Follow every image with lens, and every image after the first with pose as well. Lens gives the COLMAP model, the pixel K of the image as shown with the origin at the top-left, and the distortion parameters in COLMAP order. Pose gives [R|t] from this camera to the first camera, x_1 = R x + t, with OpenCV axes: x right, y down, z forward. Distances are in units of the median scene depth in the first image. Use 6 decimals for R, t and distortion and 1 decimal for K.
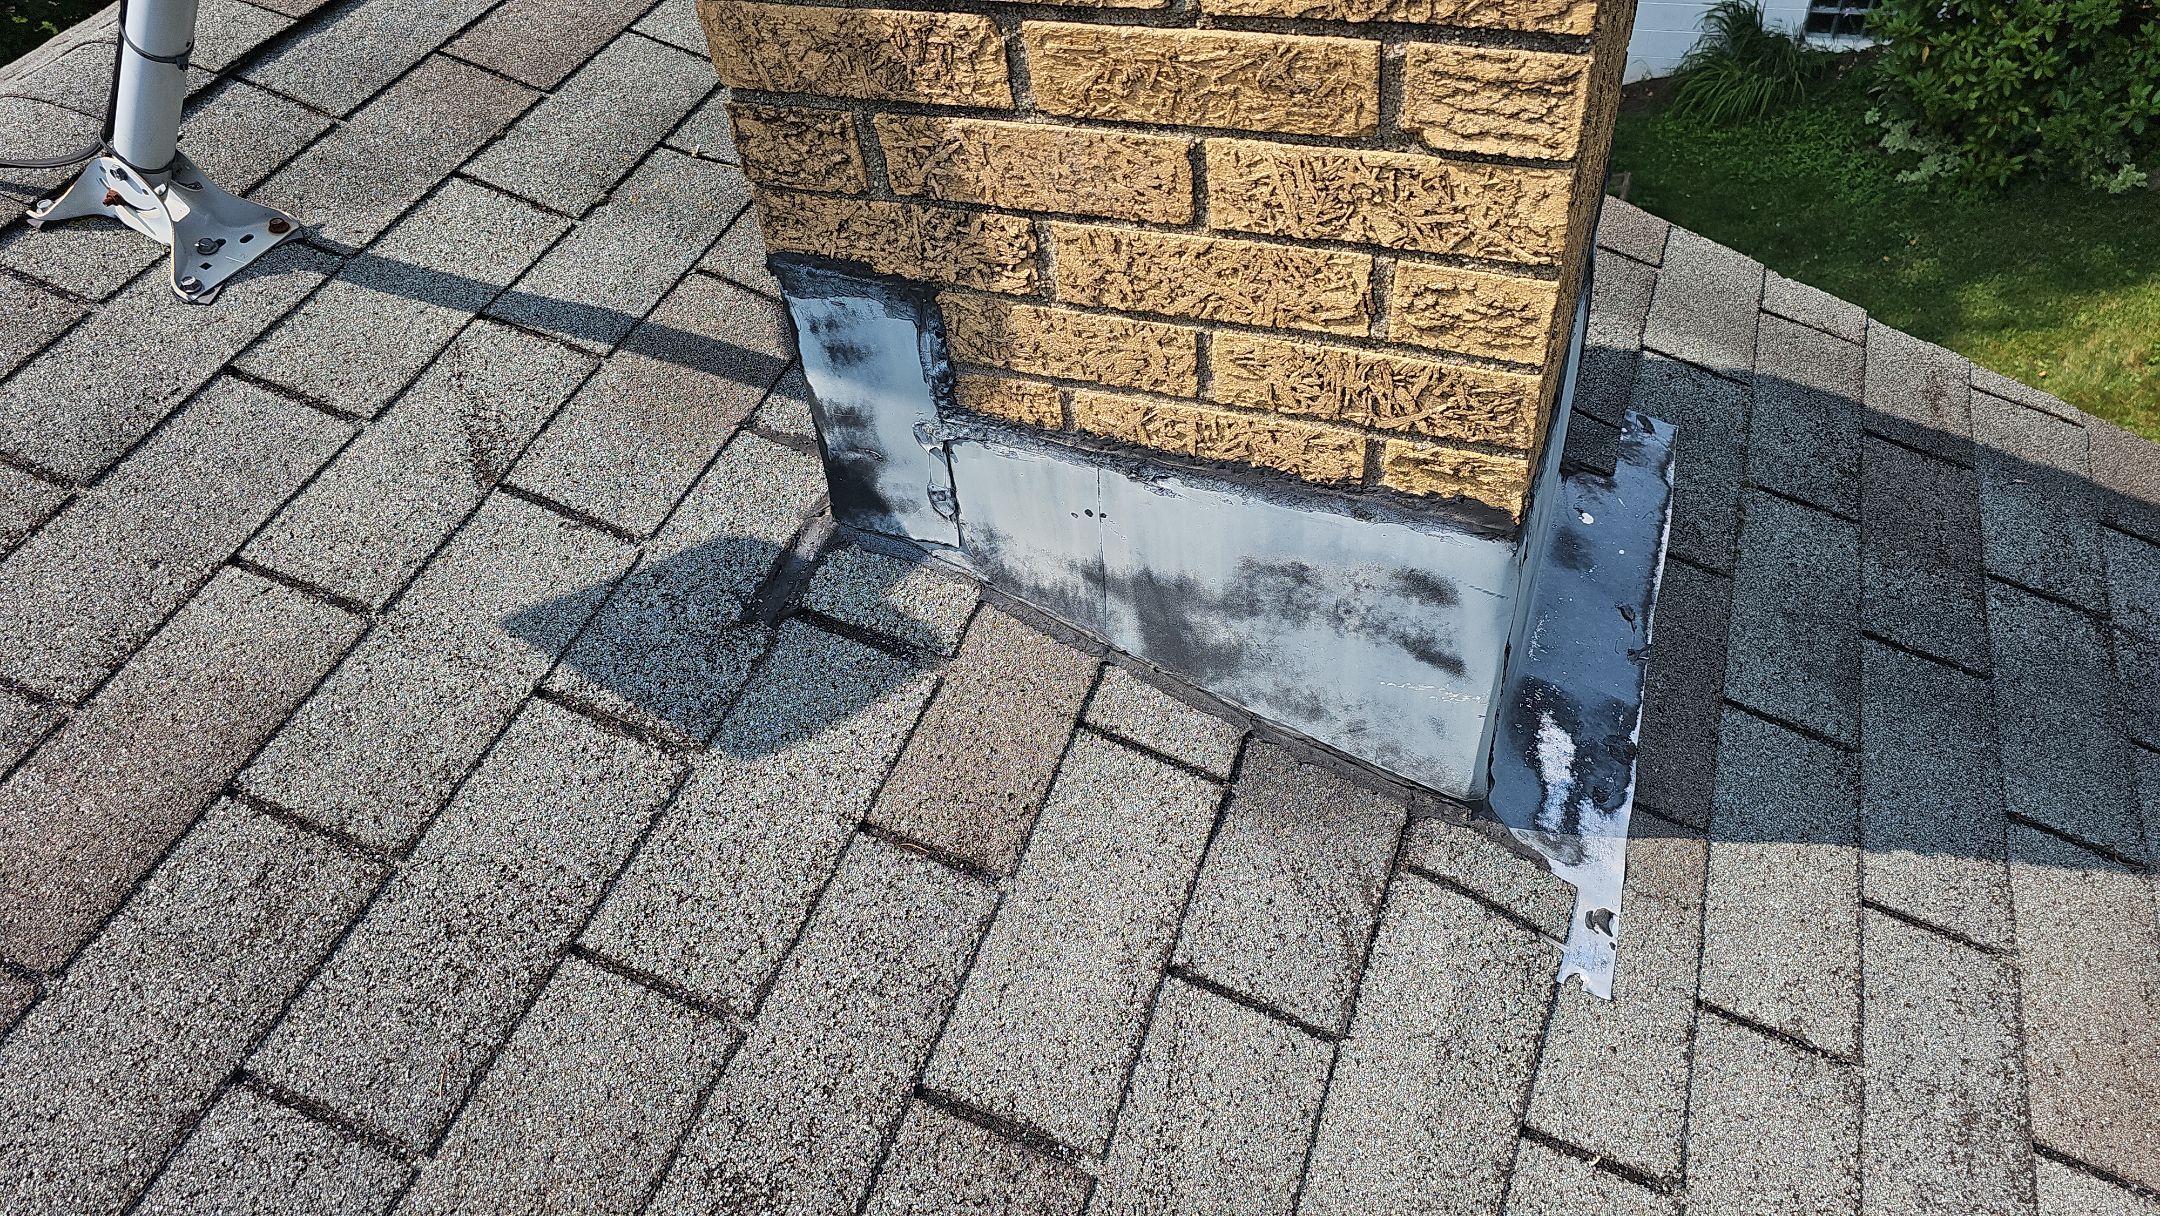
lens RADIAL K [[1462.0, 0, 1084.1], [0, 1462.0, 606.8], [0, 0, 1]] dist [0.059209, -0.062159]
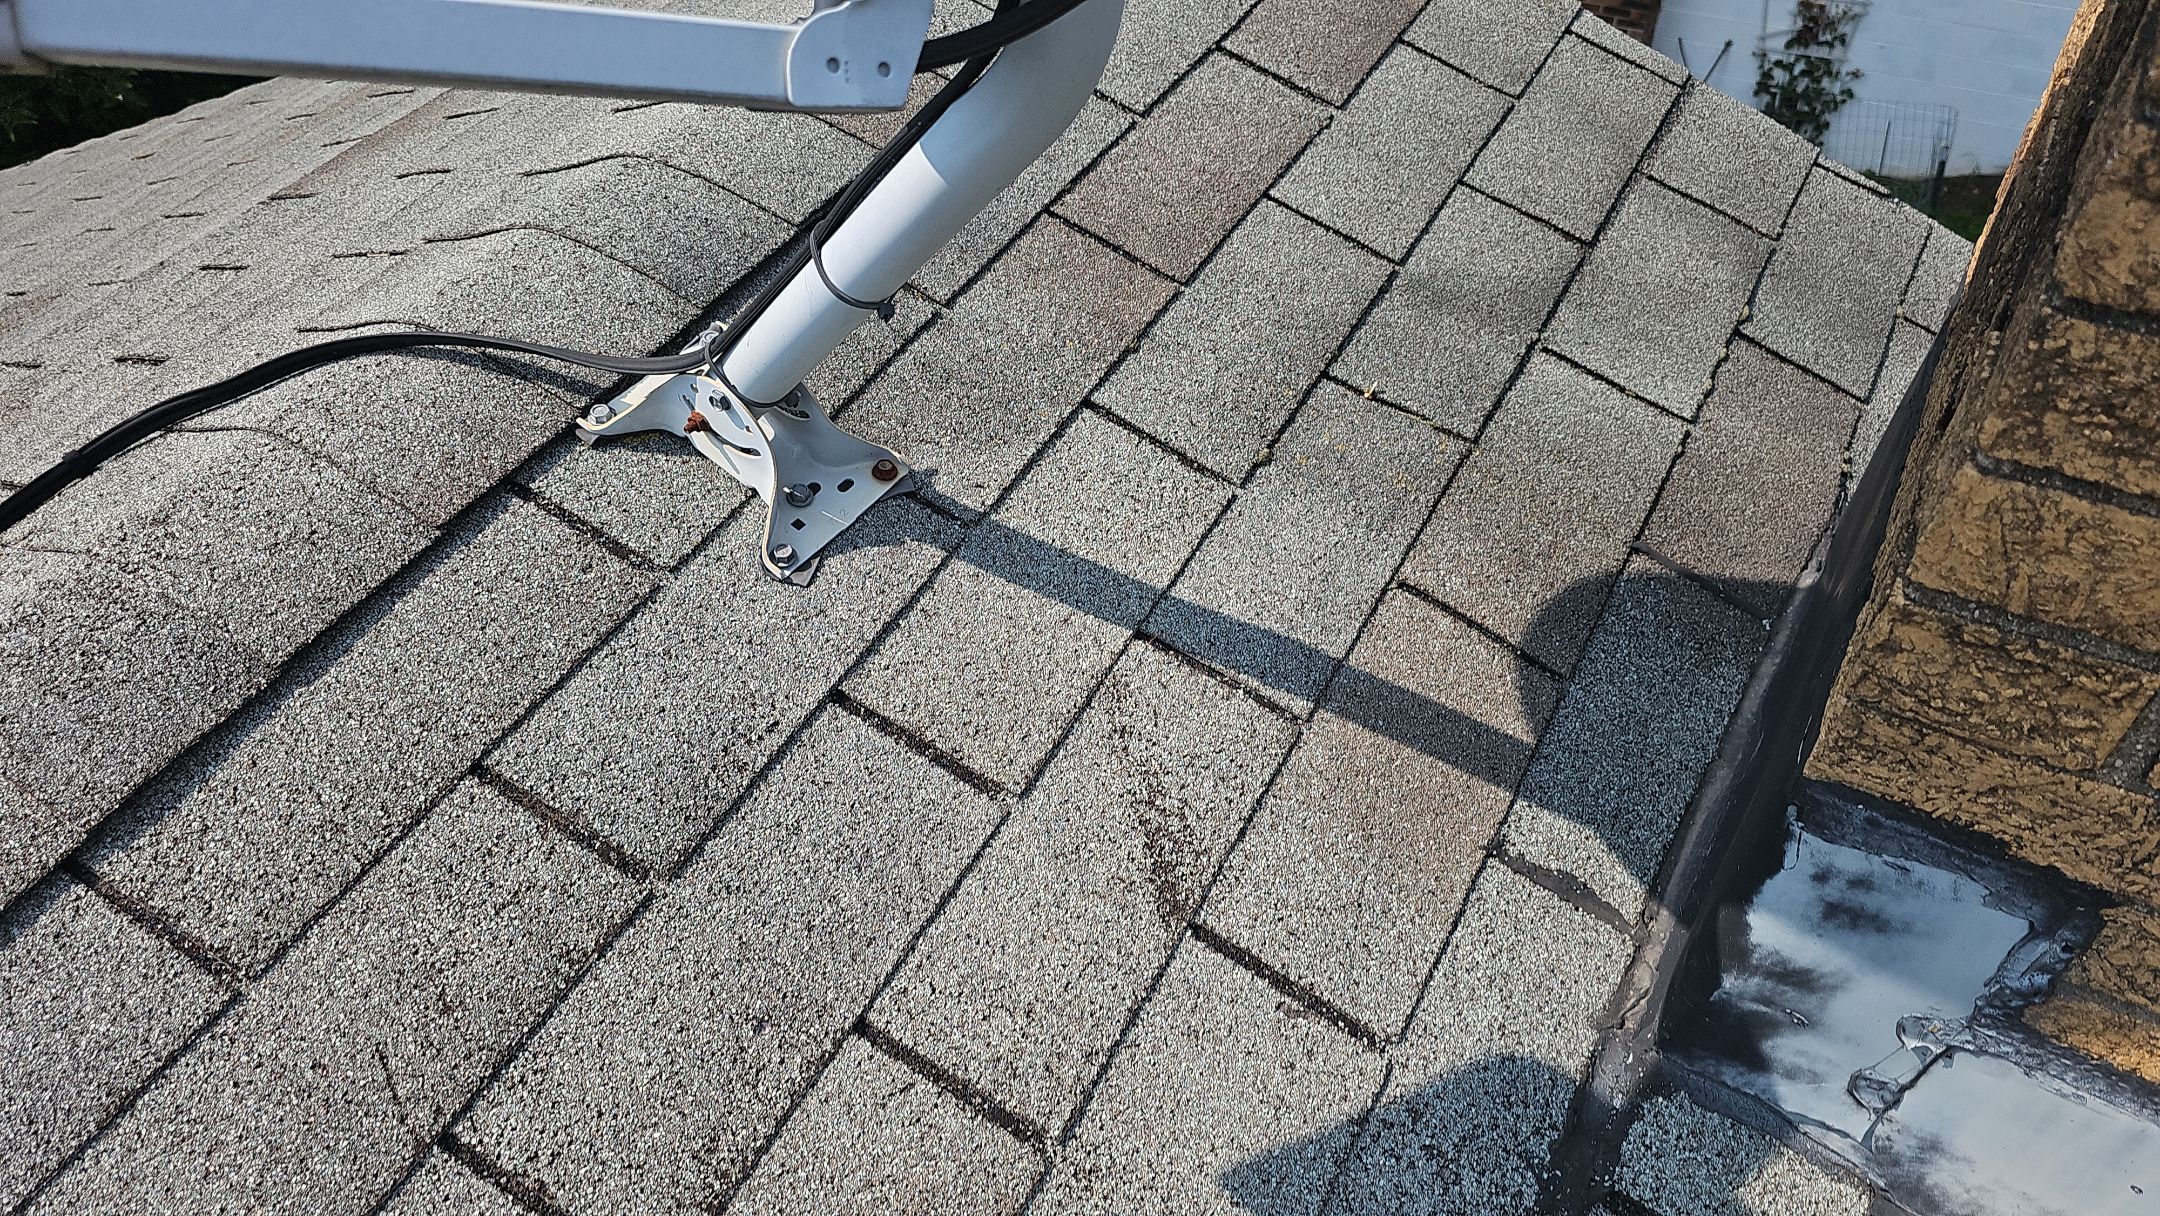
lens RADIAL K [[1462.0, 0, 1074.2], [0, 1462.0, 624.2], [0, 0, 1]] dist [0.059209, -0.062159]
pose [[0.986087, 0.151556, -0.068291, -0.406348], [-0.149281, 0.988091, 0.037307, -0.232825], [0.073132, -0.026593, 0.996968, 0.283142]]
